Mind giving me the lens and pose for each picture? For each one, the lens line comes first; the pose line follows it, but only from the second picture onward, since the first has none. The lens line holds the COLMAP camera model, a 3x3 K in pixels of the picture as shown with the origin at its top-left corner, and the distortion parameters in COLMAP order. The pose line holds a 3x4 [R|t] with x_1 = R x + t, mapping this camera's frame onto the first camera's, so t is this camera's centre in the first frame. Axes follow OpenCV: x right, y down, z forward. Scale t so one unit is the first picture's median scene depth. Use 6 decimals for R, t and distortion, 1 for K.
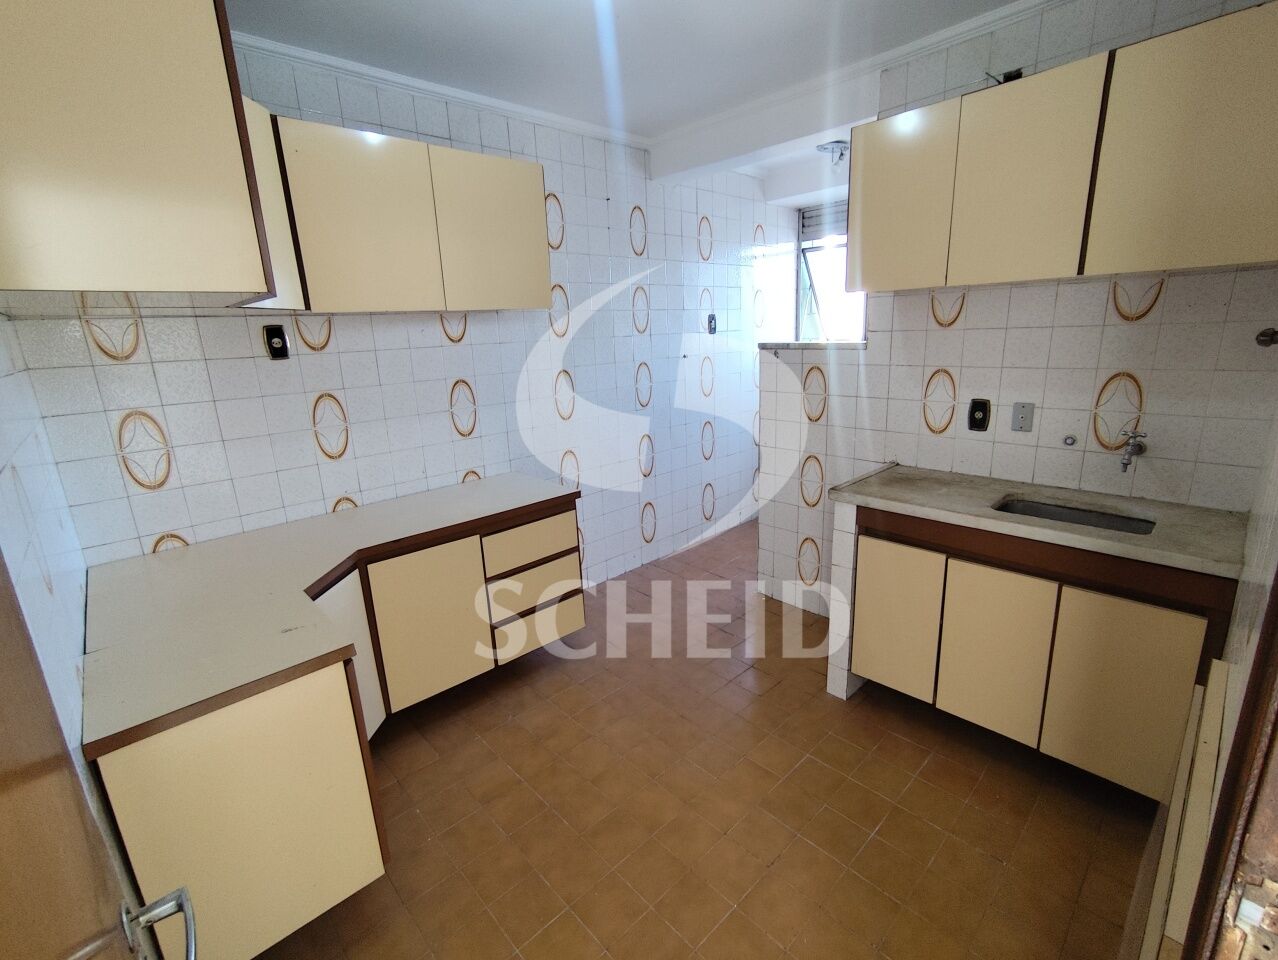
lens RADIAL K [[578.6, 0, 625.9], [0, 578.6, 479.2], [0, 0, 1]] dist [-0.008832, 0.010841]
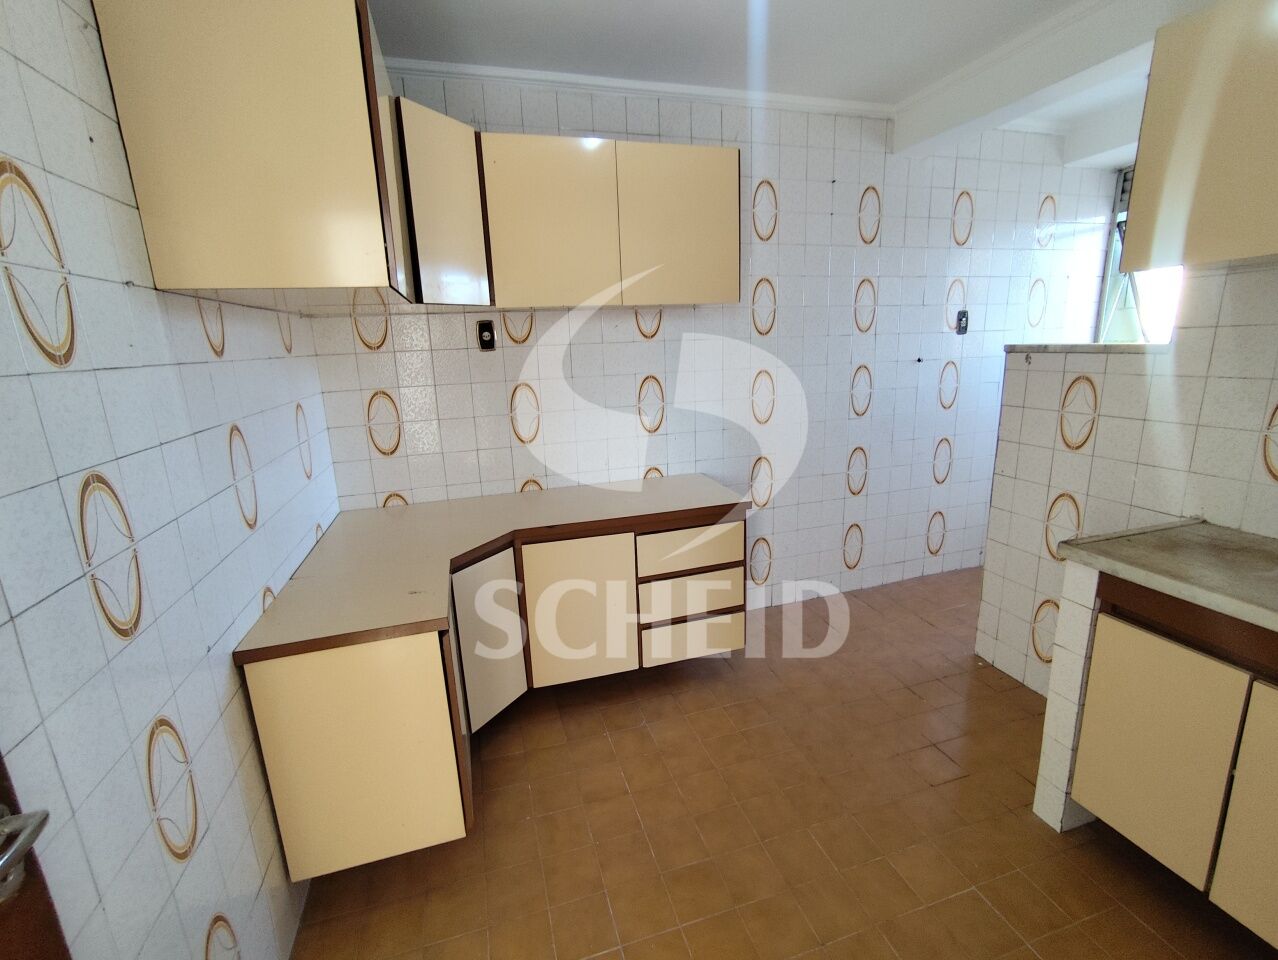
lens RADIAL K [[578.6, 0, 630.4], [0, 578.6, 476.2], [0, 0, 1]] dist [-0.008832, 0.010841]
pose [[0.904173, 0.110364, -0.412664, 0.129596], [-0.111957, 0.993504, 0.020400, -0.017657], [0.412235, 0.027756, 0.910655, 0.087182]]
